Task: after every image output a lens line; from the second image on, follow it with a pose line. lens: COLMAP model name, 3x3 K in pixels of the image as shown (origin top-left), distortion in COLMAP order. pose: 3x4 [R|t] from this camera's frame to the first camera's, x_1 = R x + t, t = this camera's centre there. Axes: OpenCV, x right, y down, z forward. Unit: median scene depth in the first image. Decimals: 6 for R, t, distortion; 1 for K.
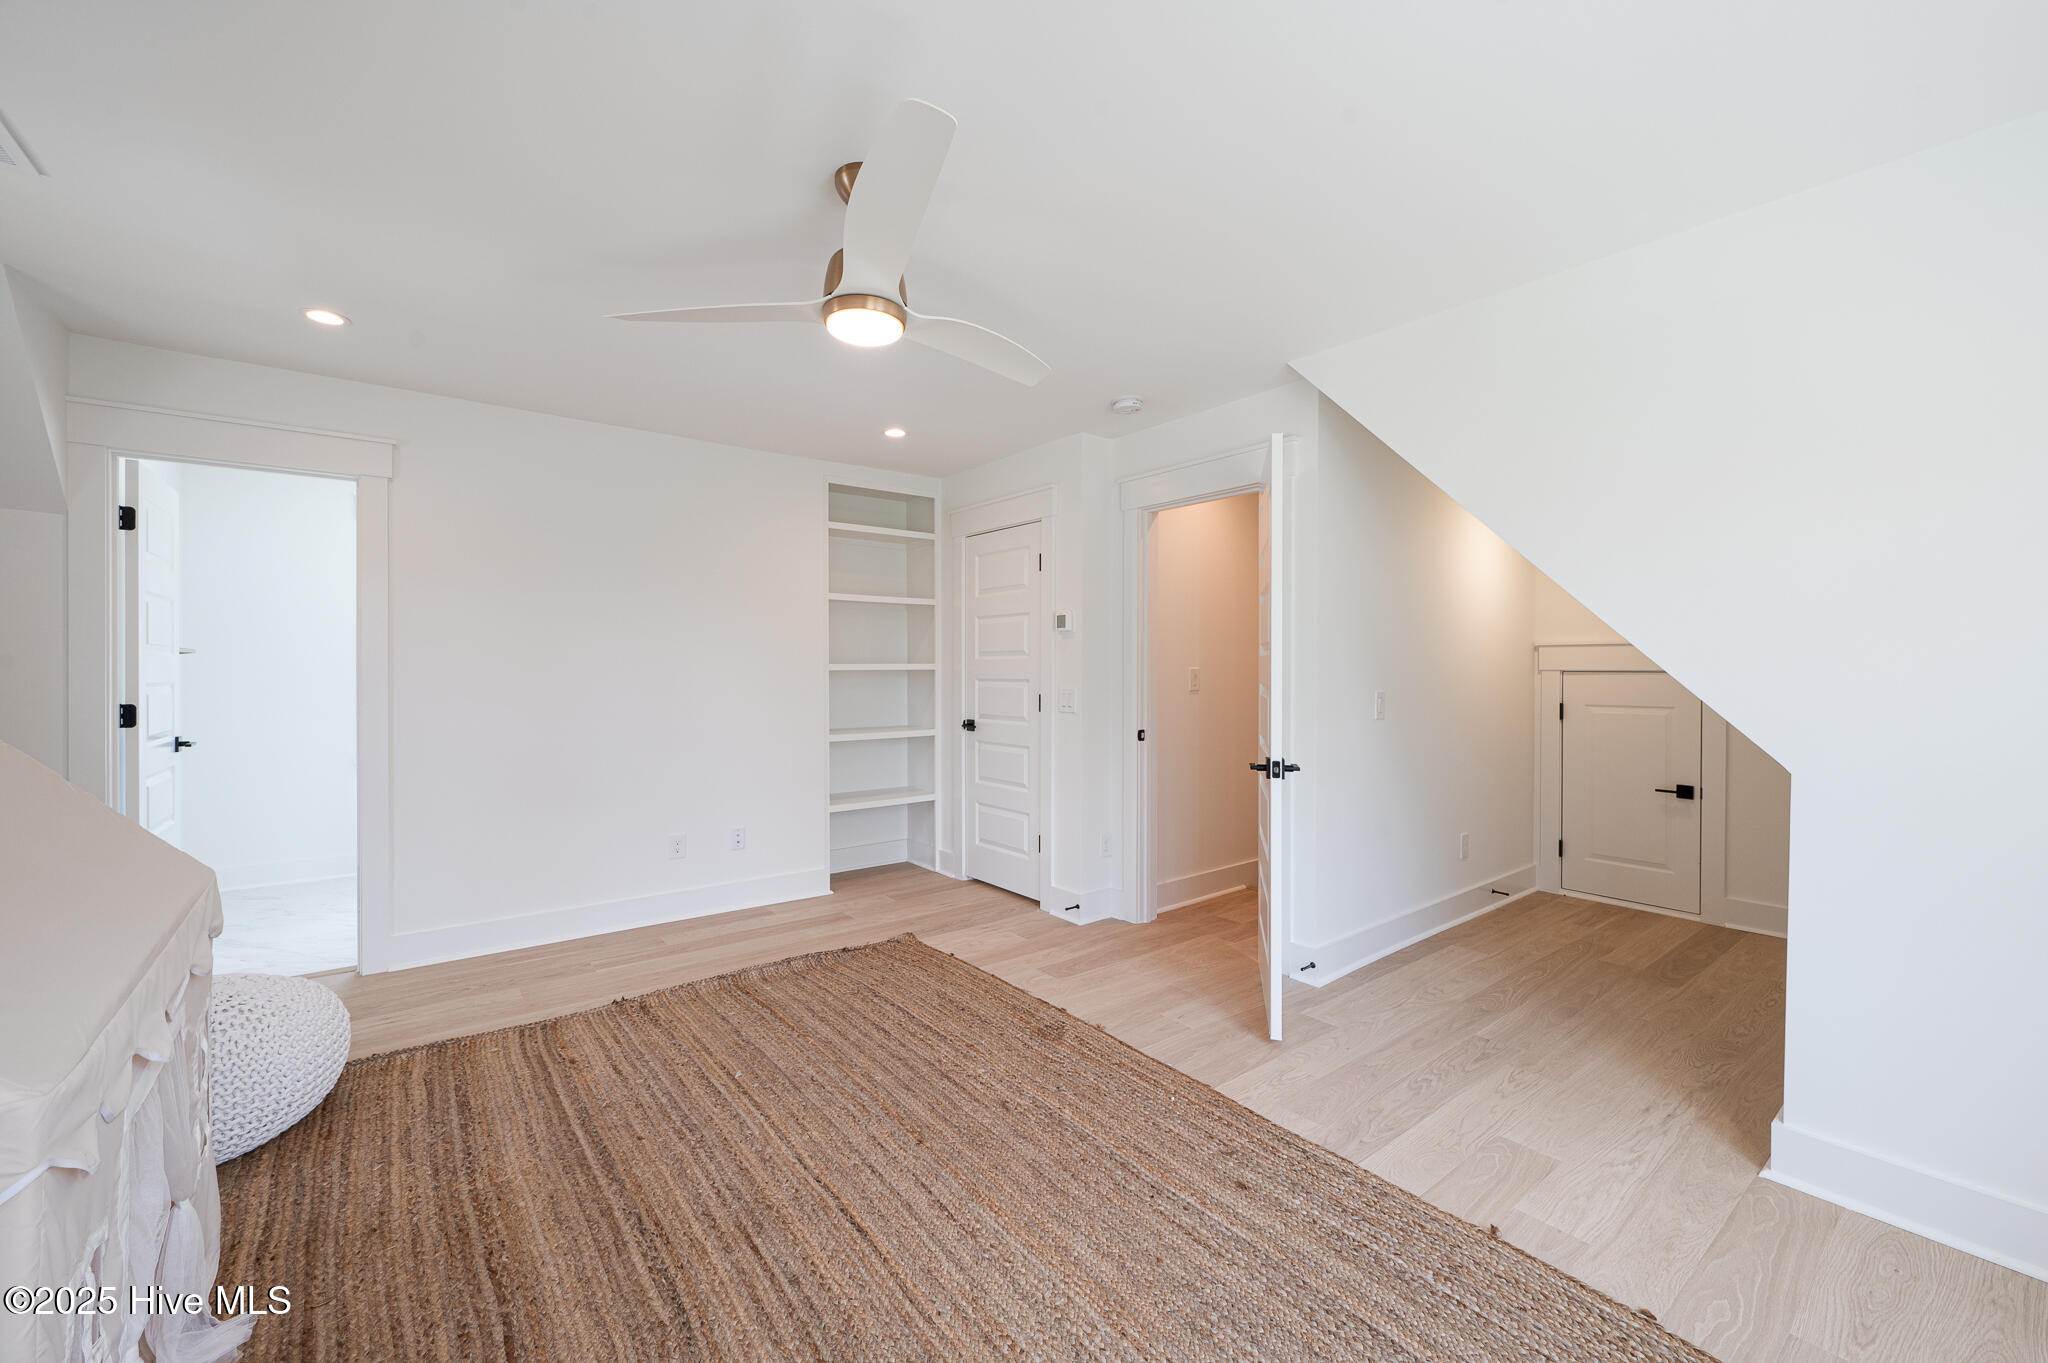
lens RADIAL K [[806.9, 0, 1024.0], [0, 806.9, 681.5], [0, 0, 1]] dist [0.000115, 0.000227]
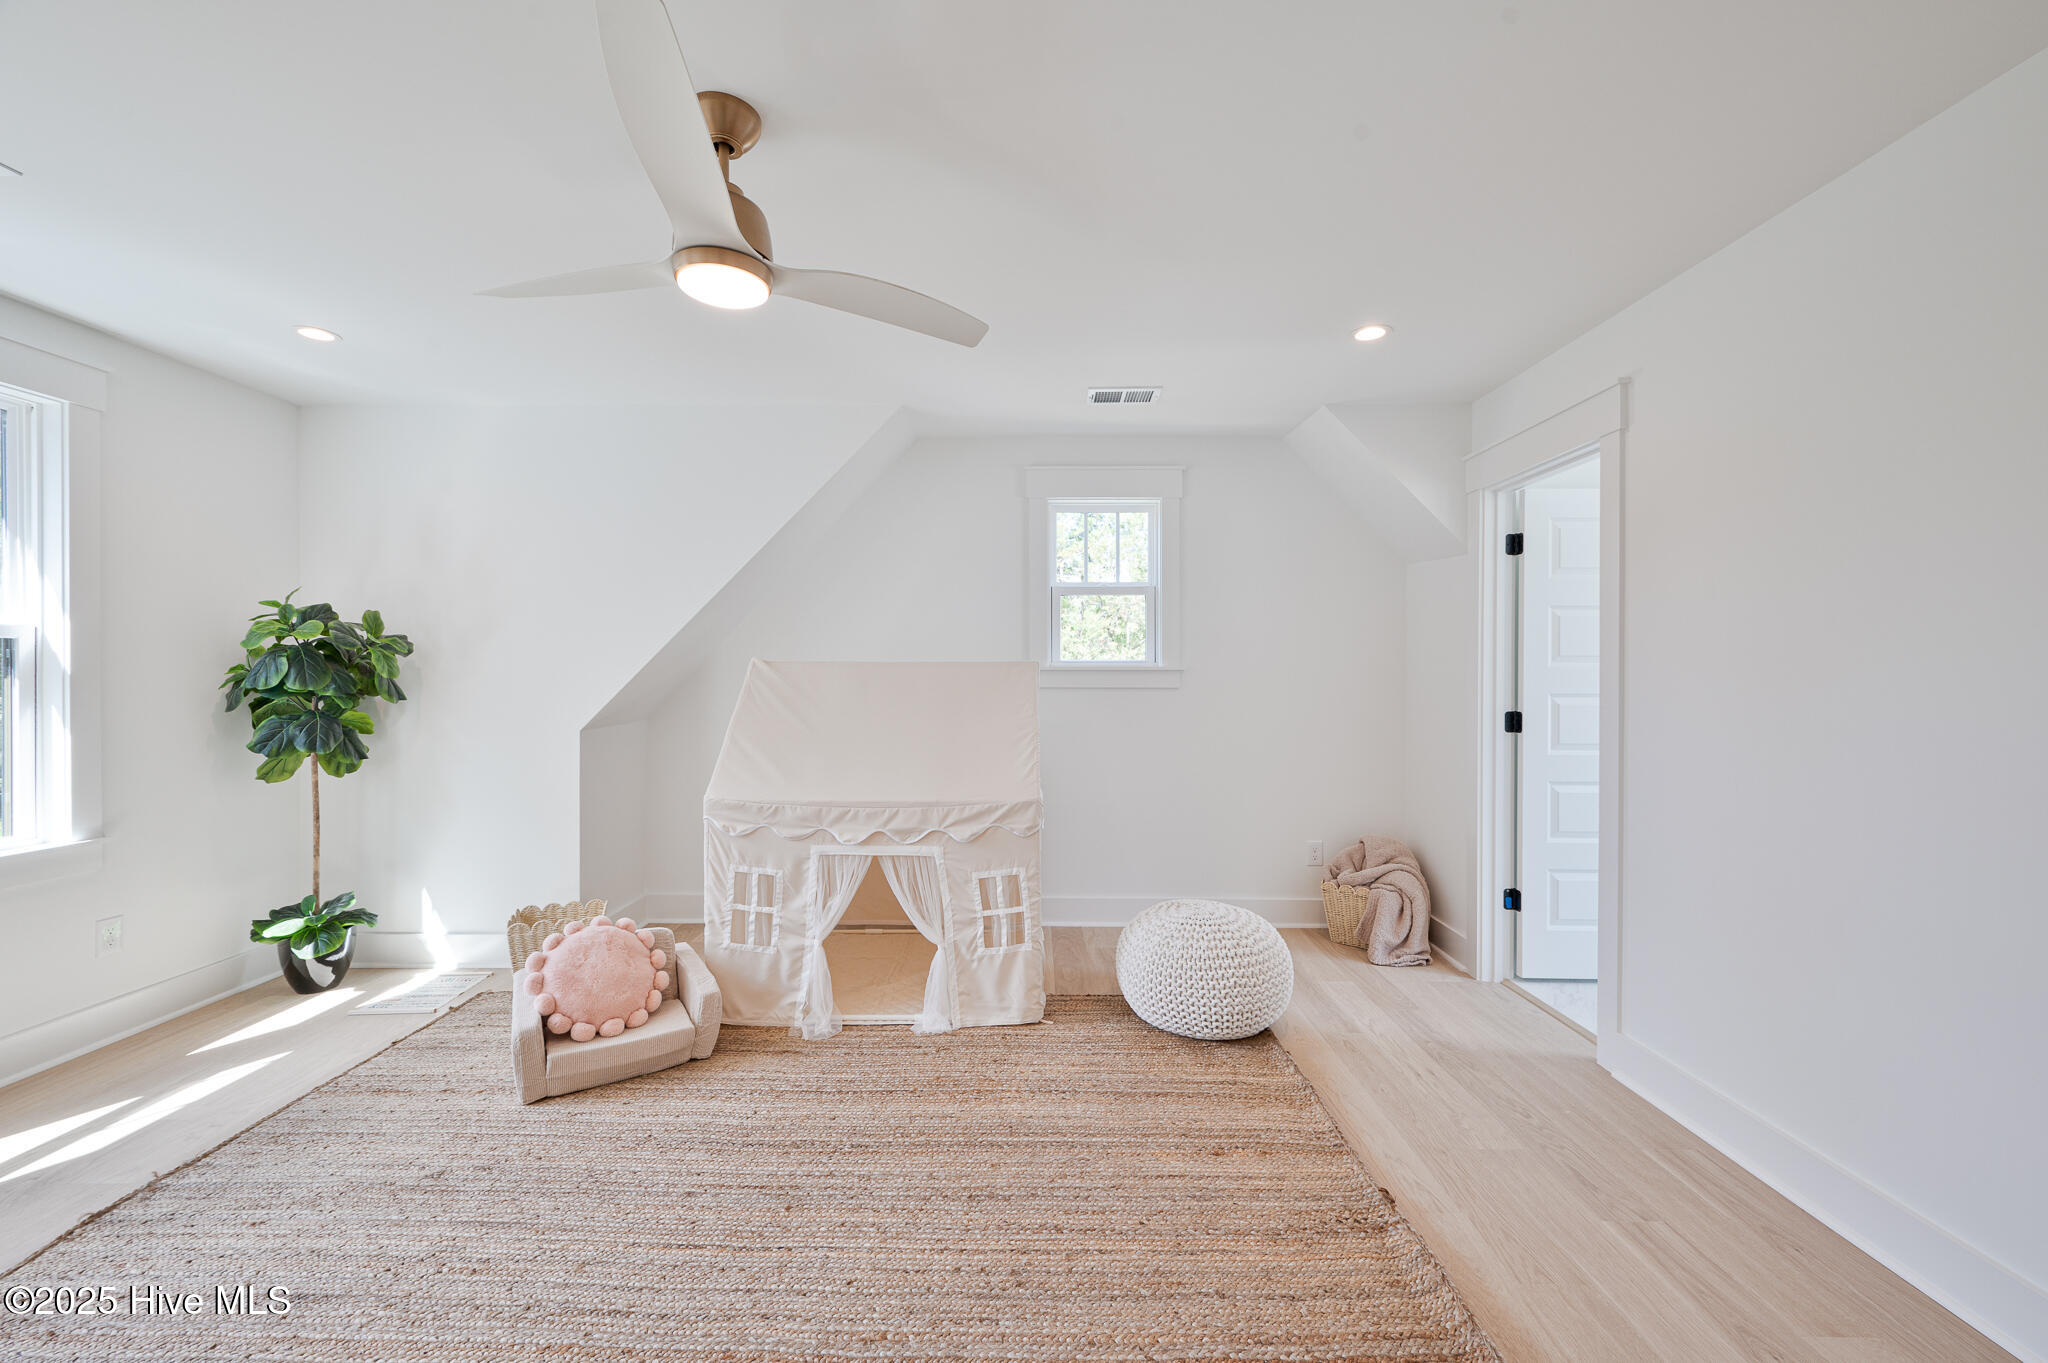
lens RADIAL K [[806.9, 0, 1024.0], [0, 806.9, 681.5], [0, 0, 1]] dist [0.000115, 0.000227]
pose [[-0.634069, 0.000683, -0.773276, 0.214140], [-0.012190, 0.999867, 0.010879, -0.020458], [0.773180, 0.016325, -0.633976, 1.406262]]
